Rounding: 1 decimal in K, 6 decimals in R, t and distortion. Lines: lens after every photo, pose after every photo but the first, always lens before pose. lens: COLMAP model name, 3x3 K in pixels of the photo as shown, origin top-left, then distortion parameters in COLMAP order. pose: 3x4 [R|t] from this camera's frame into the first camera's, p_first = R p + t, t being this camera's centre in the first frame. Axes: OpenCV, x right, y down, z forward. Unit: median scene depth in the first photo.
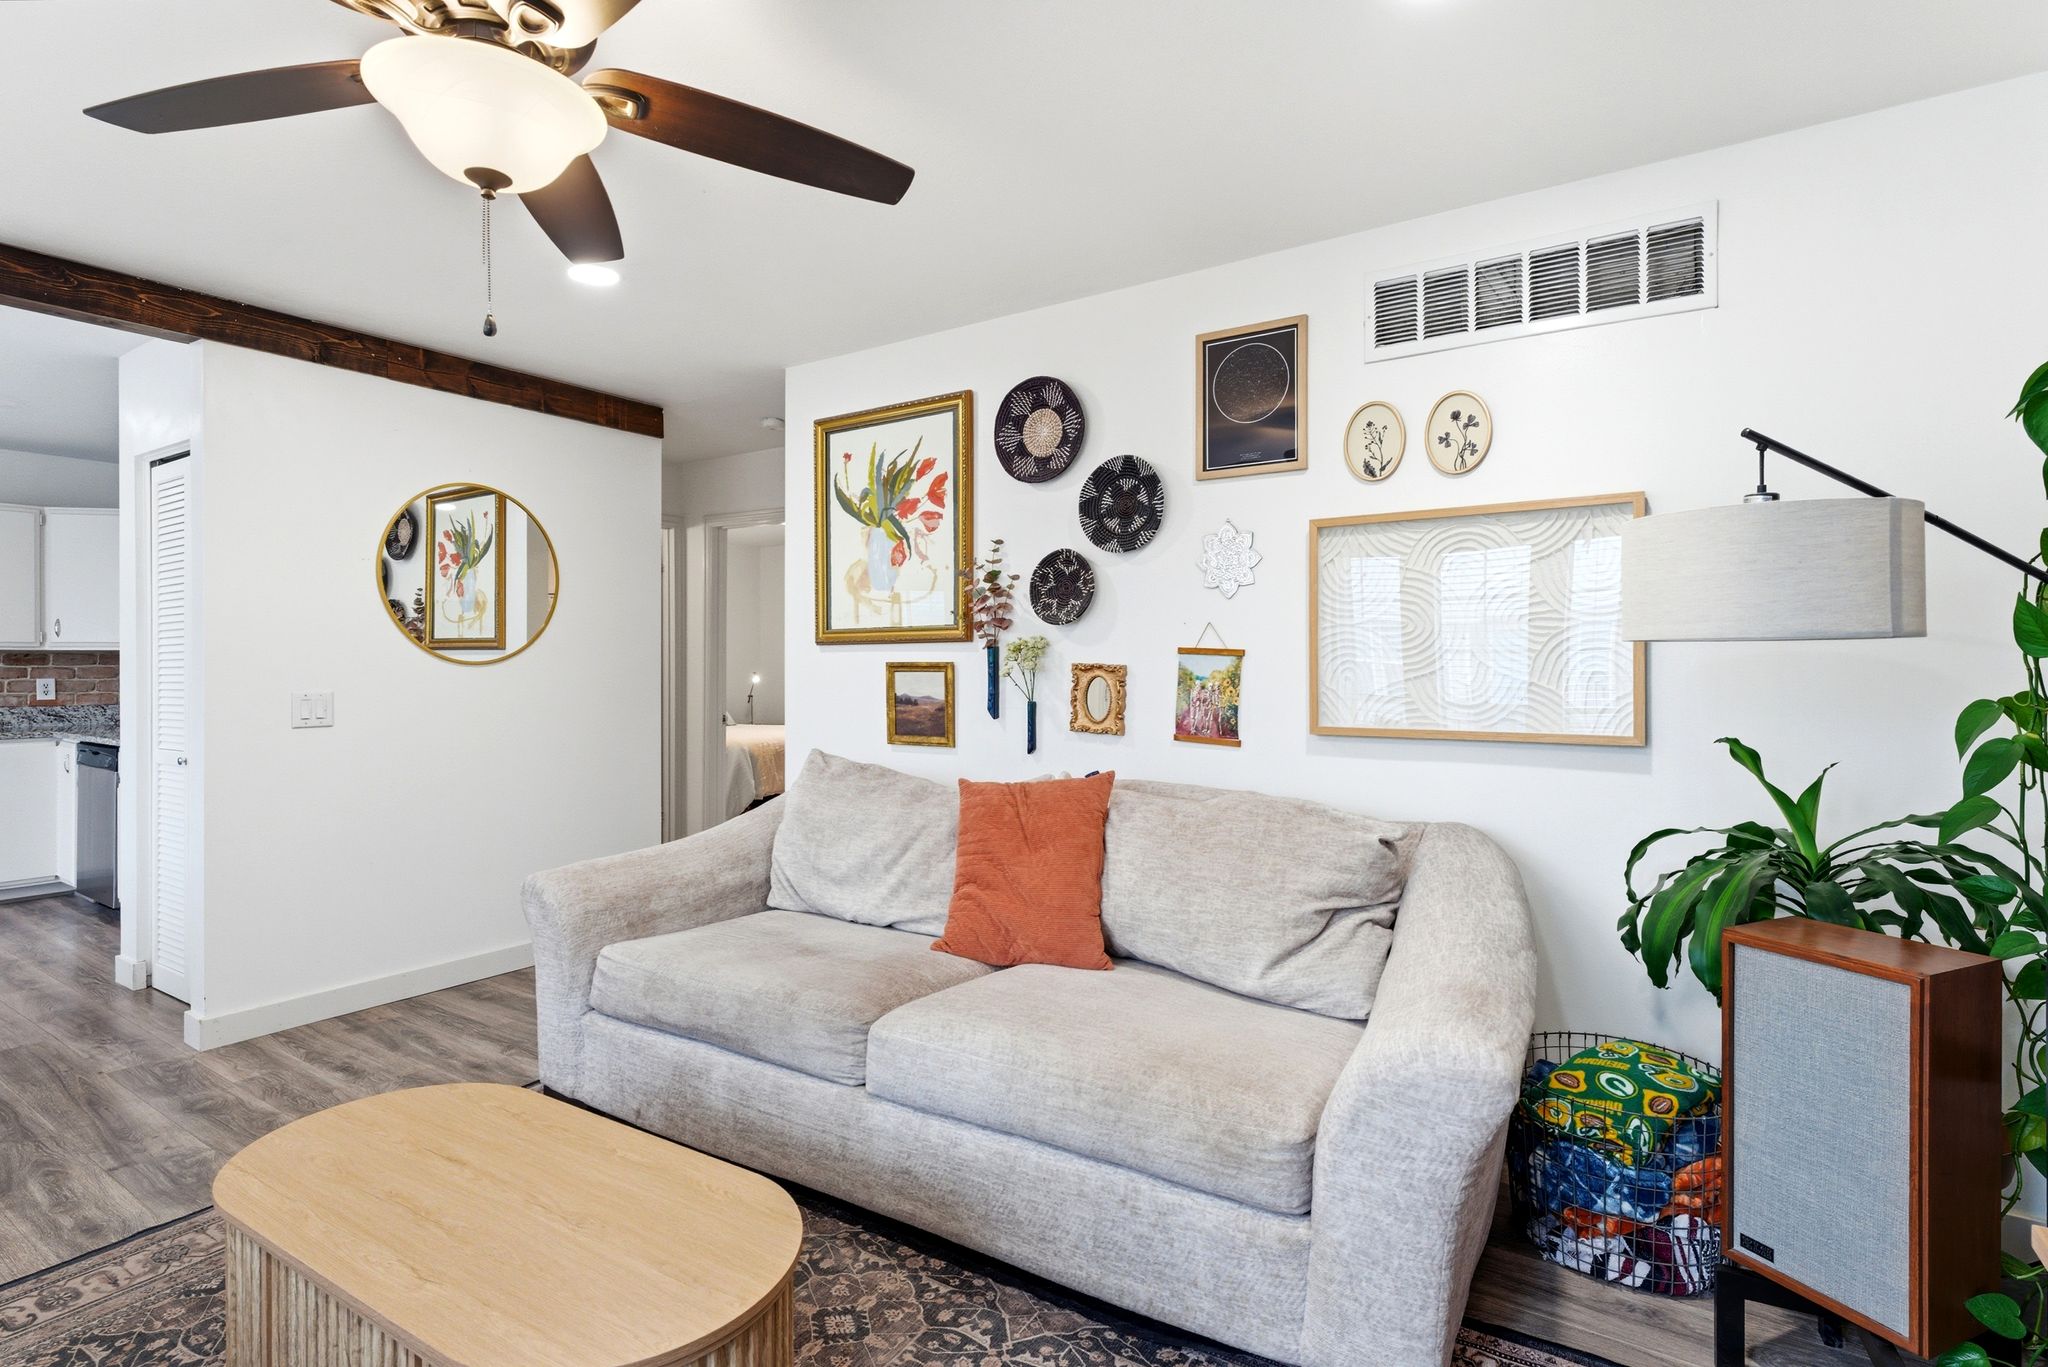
lens RADIAL K [[1009.9, 0, 1023.3], [0, 1009.9, 667.9], [0, 0, 1]] dist [0.001325, 0.000299]
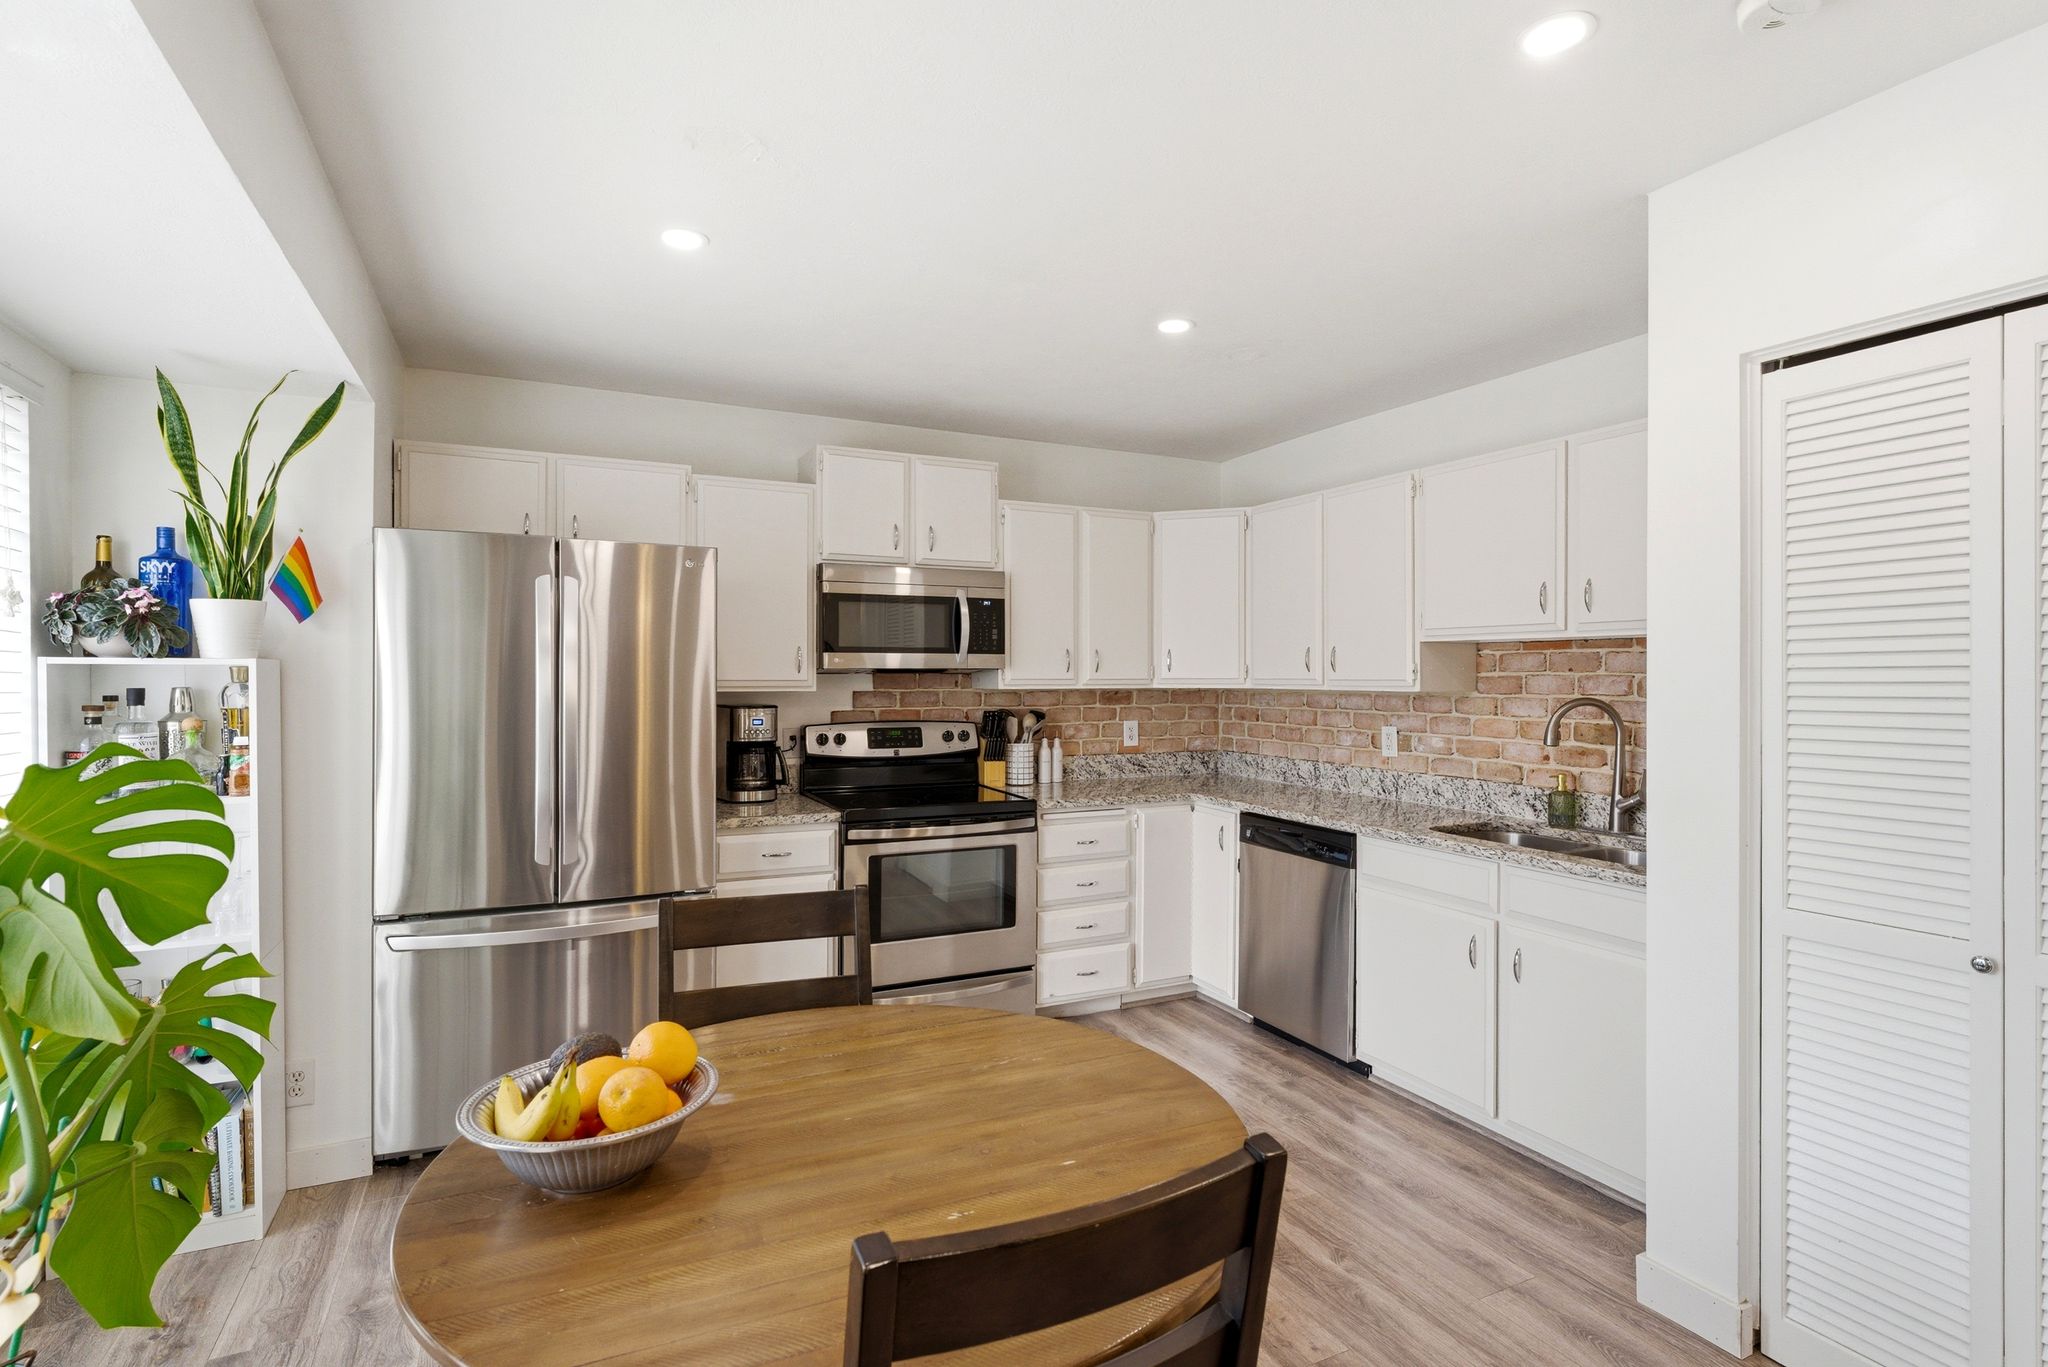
lens RADIAL K [[1001.7, 0, 1024.0], [0, 1001.7, 683.5], [0, 0, 1]] dist [0.000229, 0.000047]
pose [[0.867007, 0.006439, -0.498255, -1.028640], [-0.003522, 0.999971, 0.006795, -0.041766], [0.498284, -0.004137, 0.867004, 0.385667]]
